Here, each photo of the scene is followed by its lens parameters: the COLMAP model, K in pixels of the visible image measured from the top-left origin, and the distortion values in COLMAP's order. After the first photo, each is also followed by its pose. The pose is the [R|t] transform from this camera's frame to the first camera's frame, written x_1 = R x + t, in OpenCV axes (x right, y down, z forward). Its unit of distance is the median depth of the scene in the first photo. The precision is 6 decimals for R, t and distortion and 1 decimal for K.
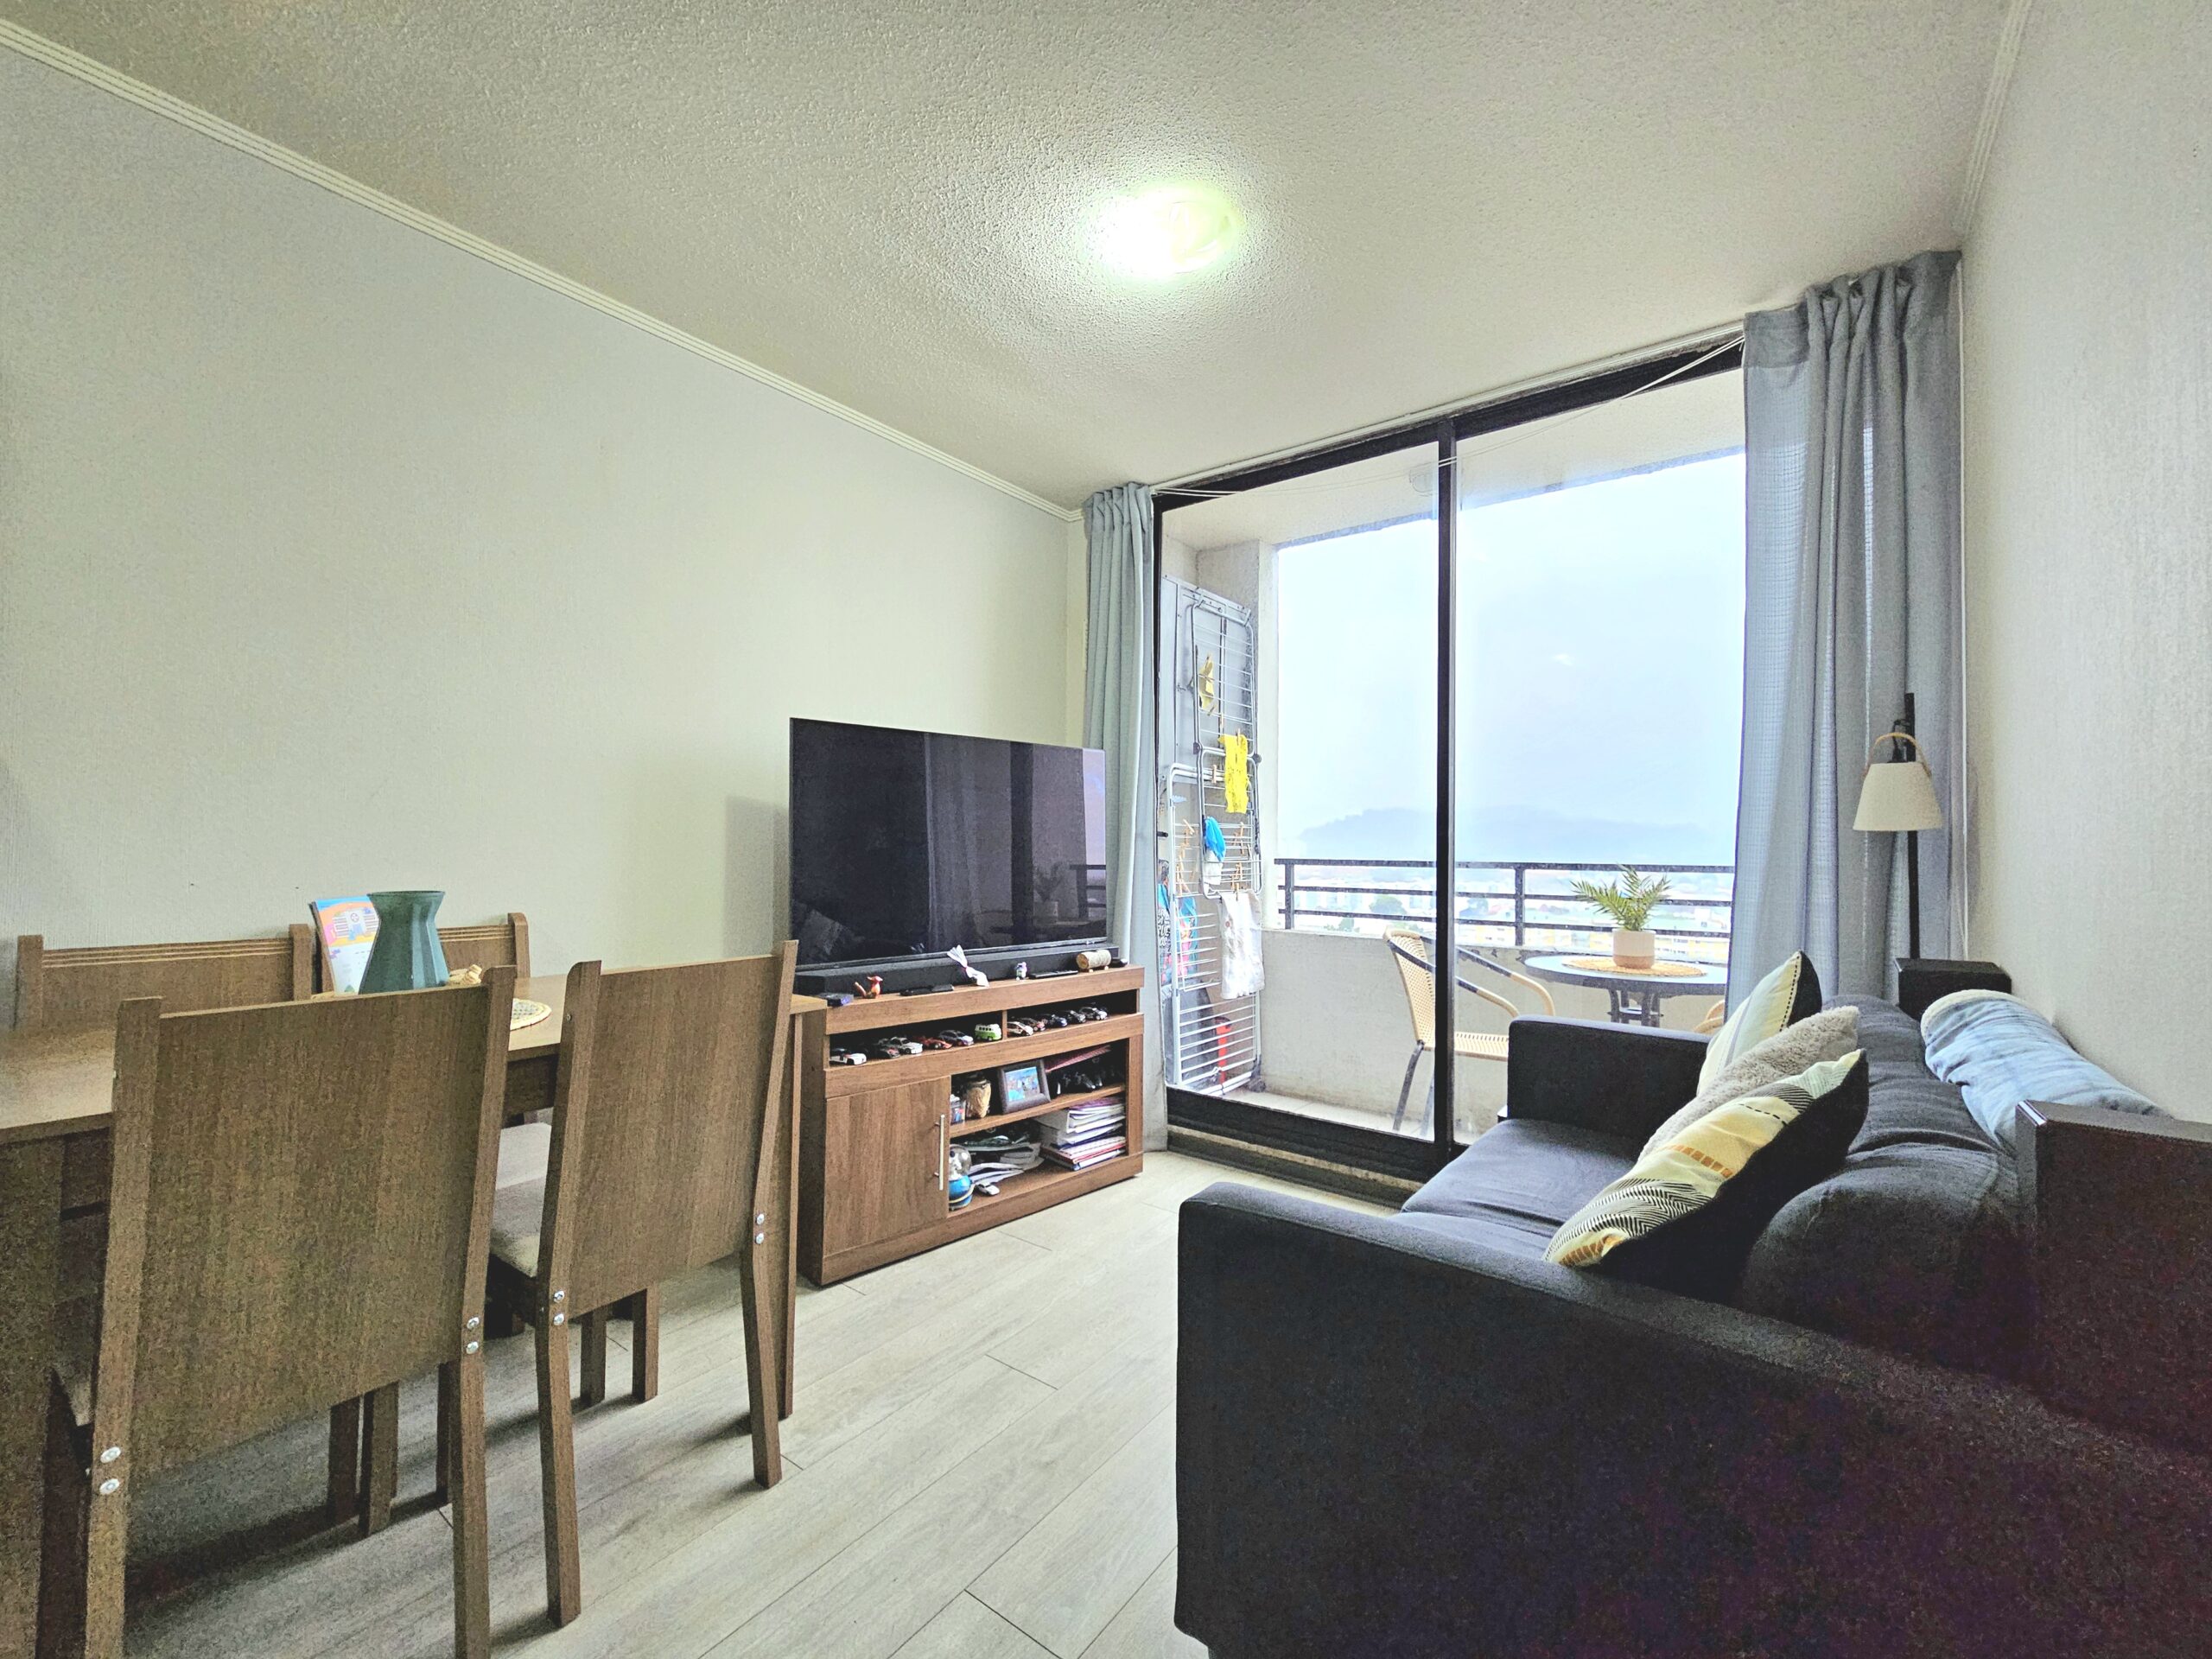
lens RADIAL K [[906.0, 0, 1094.5], [0, 906.0, 837.8], [0, 0, 1]] dist [0.002602, -0.002245]
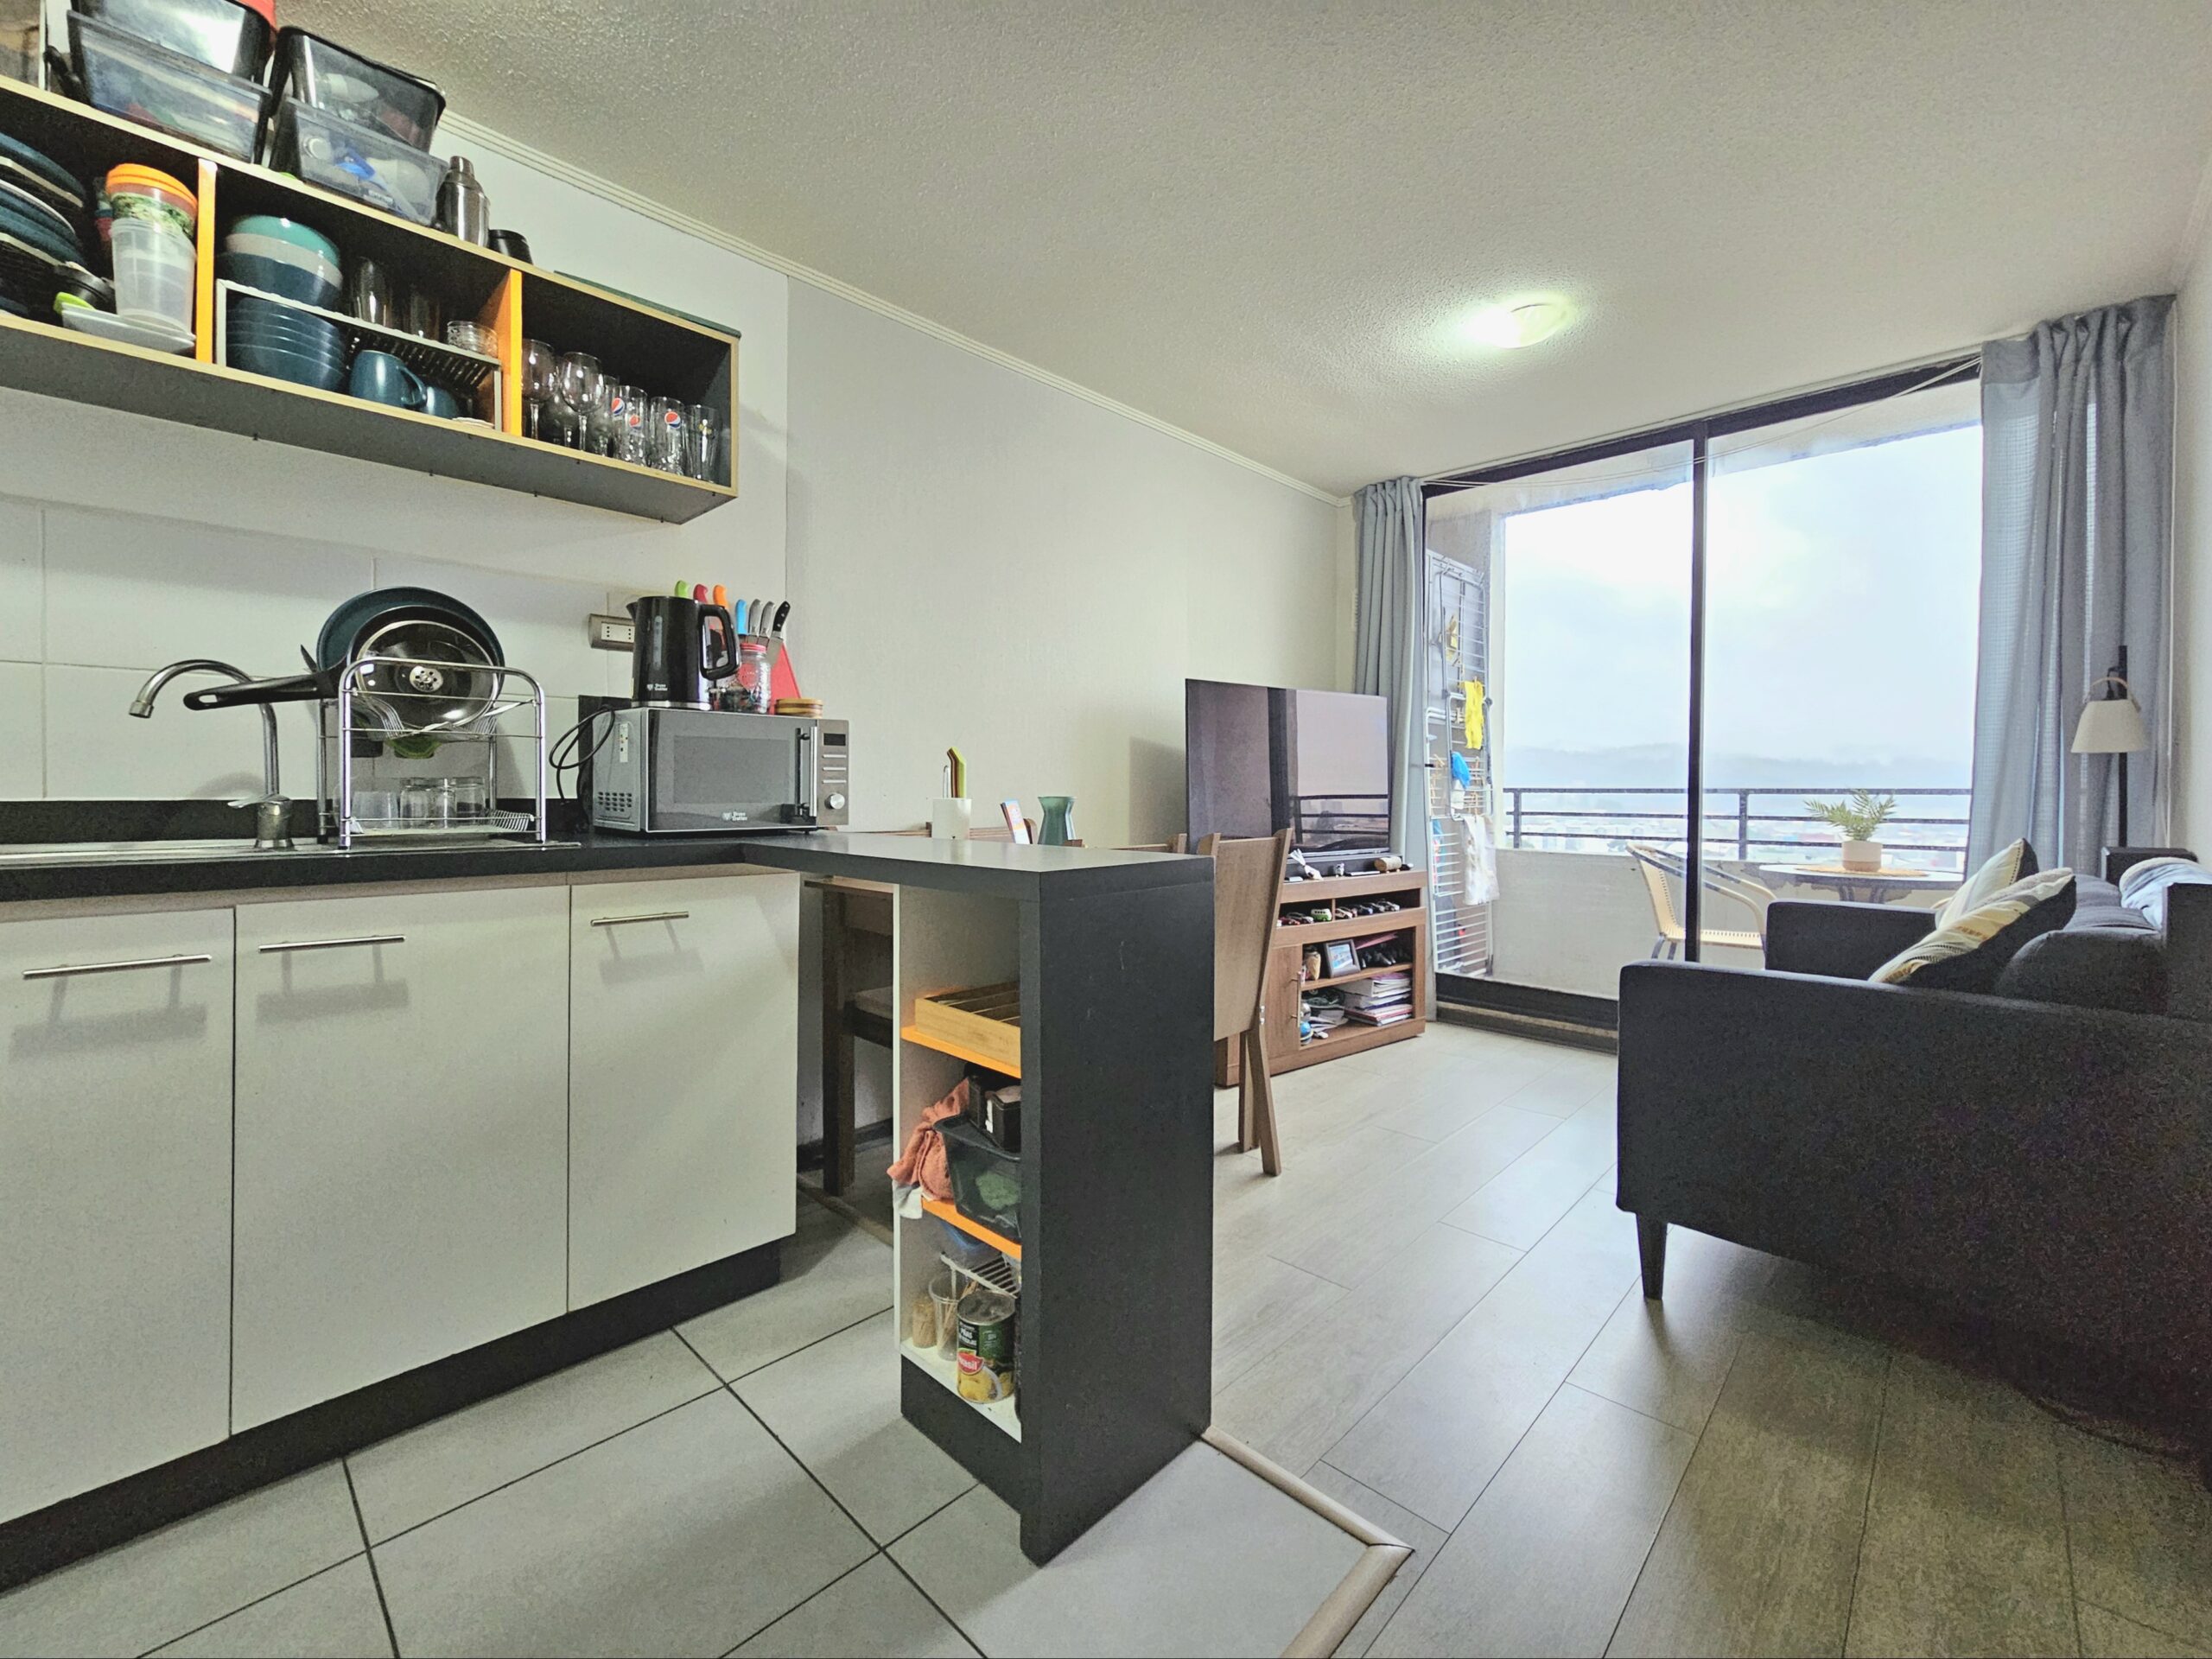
lens RADIAL K [[906.0, 0, 1077.0], [0, 906.0, 801.4], [0, 0, 1]] dist [0.002602, -0.002245]
pose [[0.990473, -0.002088, -0.137695, -0.273498], [0.005368, 0.999710, 0.023455, 0.015895], [0.137606, -0.023970, 0.990197, -0.333146]]
